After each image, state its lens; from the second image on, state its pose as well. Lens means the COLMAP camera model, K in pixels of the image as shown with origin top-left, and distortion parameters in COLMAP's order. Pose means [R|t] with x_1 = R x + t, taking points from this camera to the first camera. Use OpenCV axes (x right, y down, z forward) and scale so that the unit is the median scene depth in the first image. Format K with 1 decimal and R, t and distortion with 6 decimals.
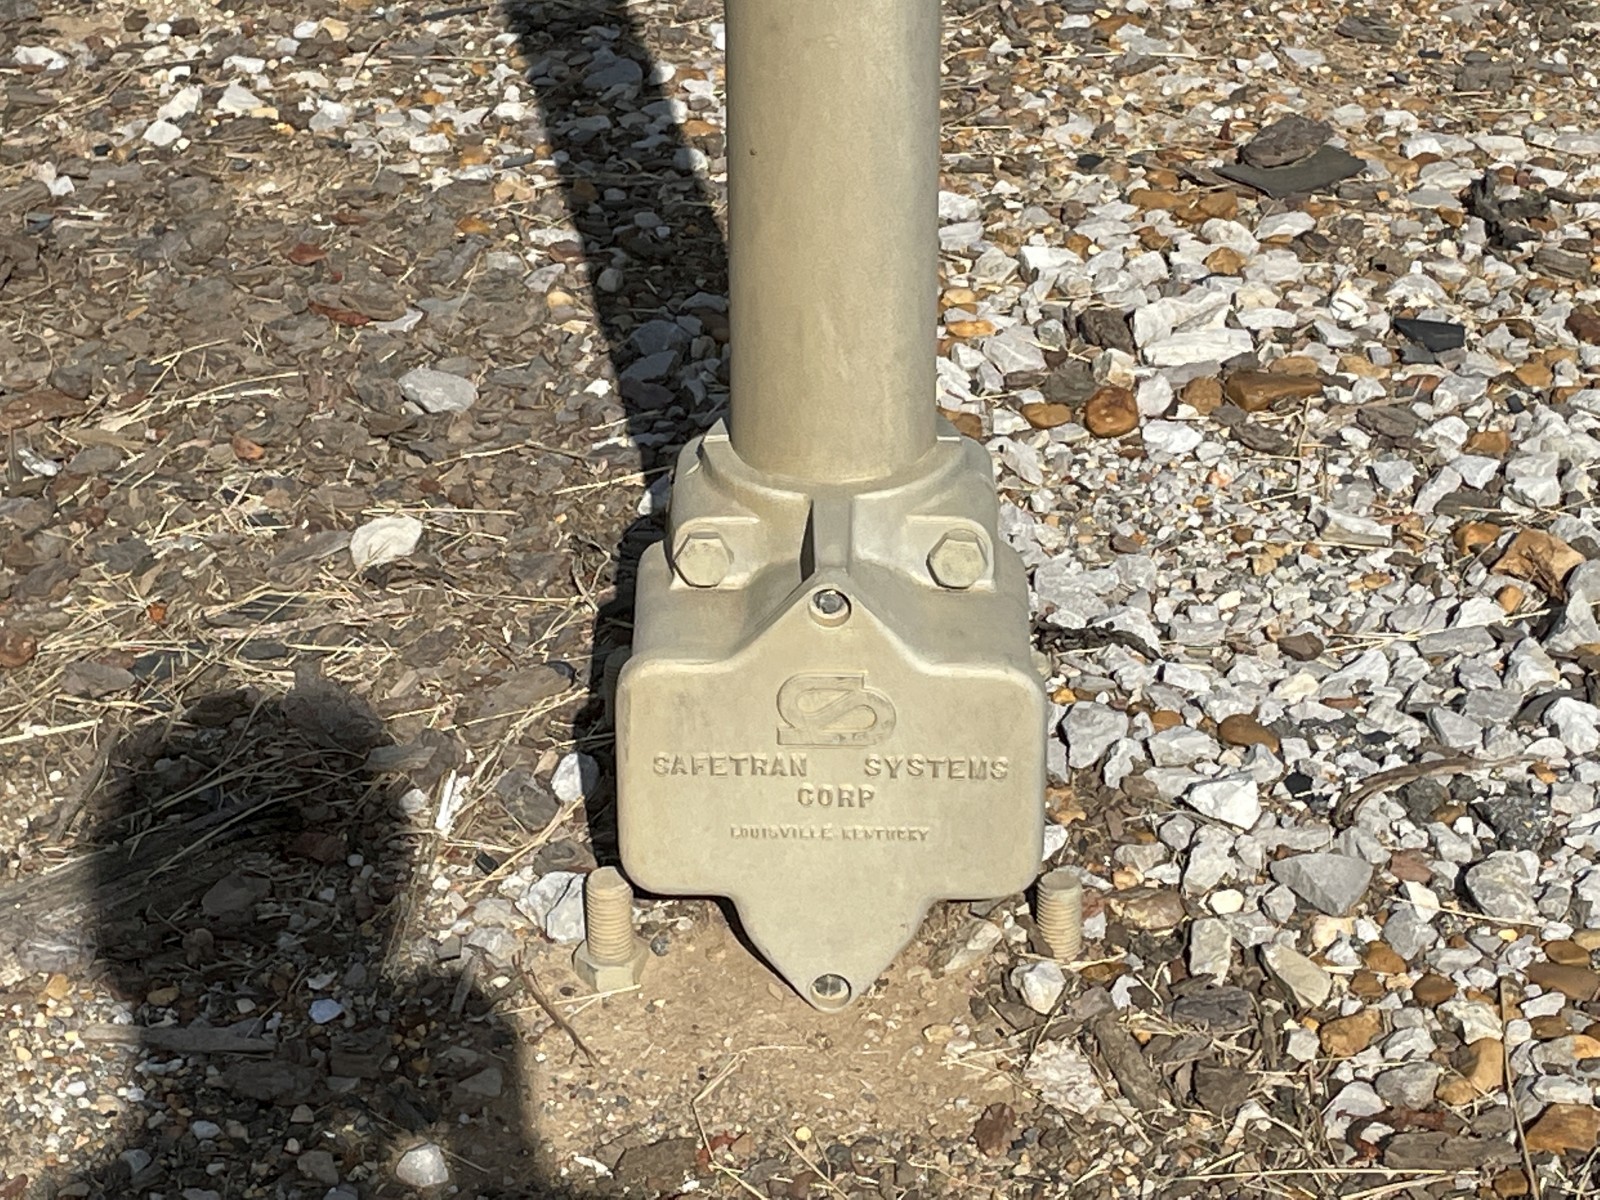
lens RADIAL K [[3920.5, 0, 800.0], [0, 3920.5, 600.0], [0, 0, 1]] dist [0.060409, 0.208387]
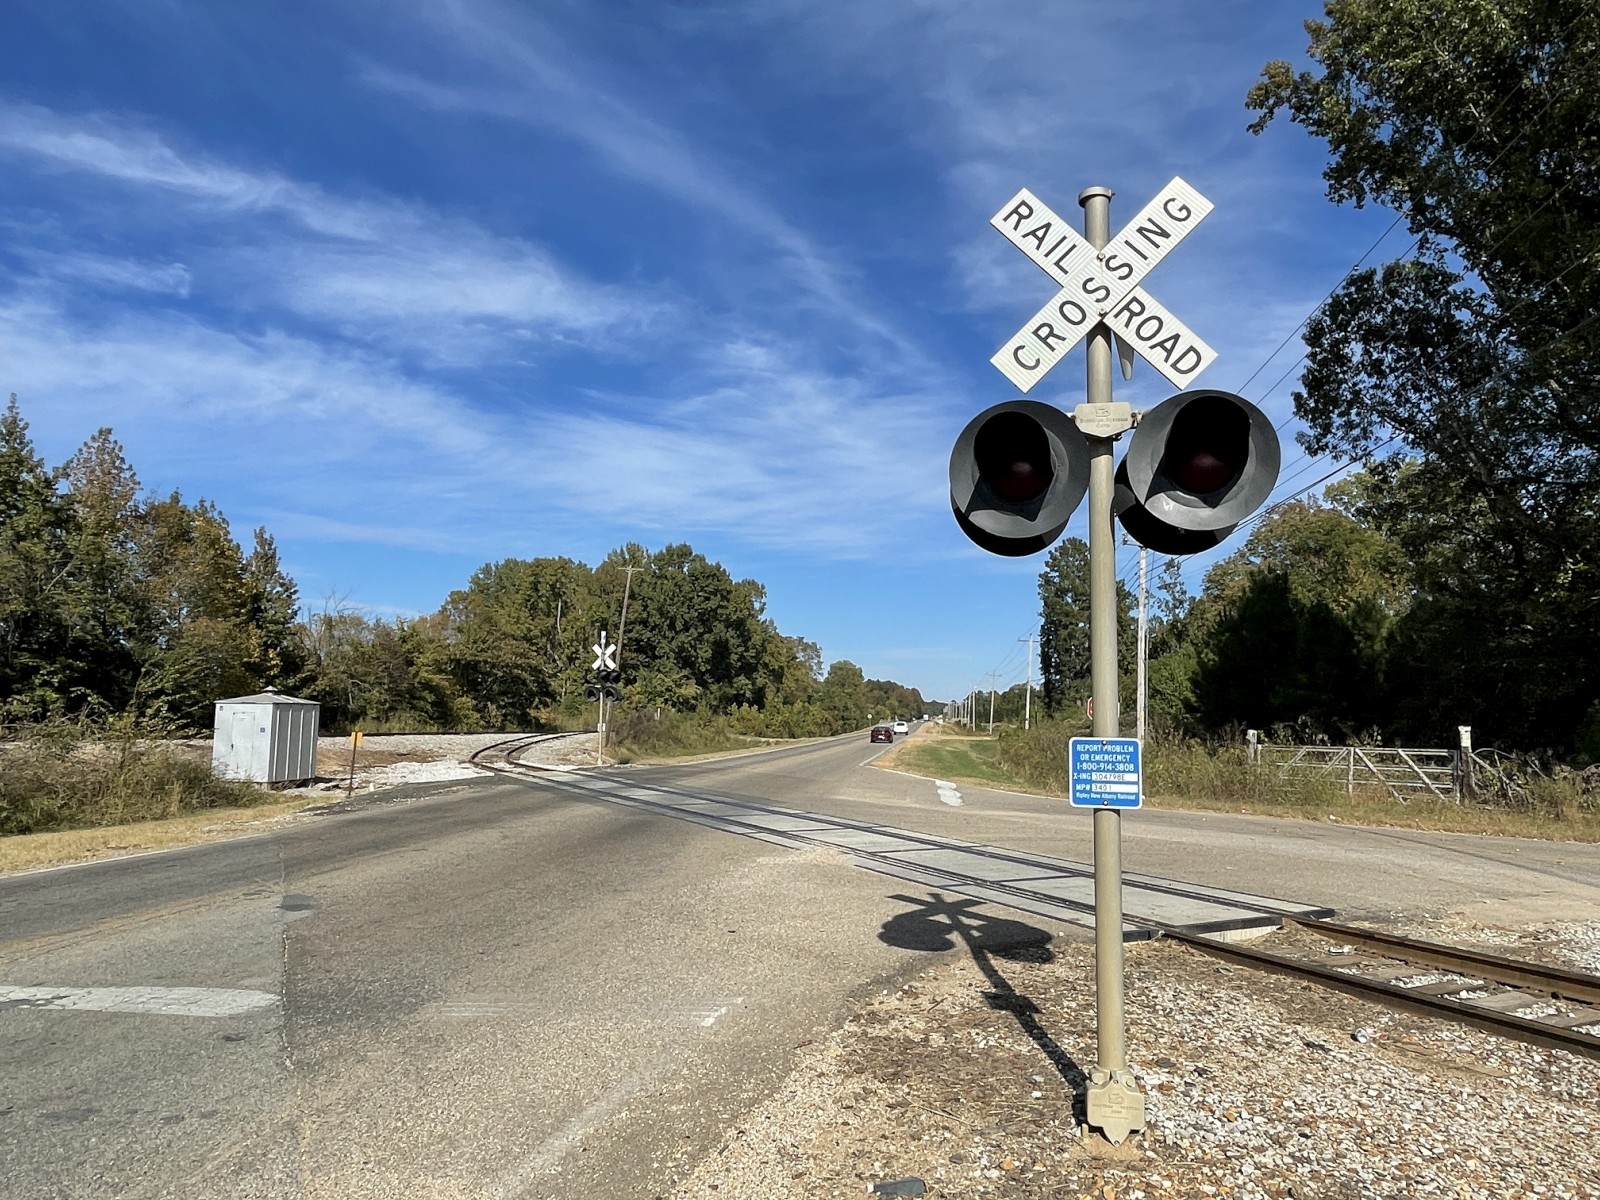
lens RADIAL K [[1079.1, 0, 800.0], [0, 1079.1, 600.0], [0, 0, 1]] dist [0.000490, -0.002084]
pose [[0.986772, 0.002637, -0.162094, -0.203922], [-0.096012, 0.815159, -0.571225, 0.387006], [0.130626, 0.579232, 0.804629, -1.057821]]
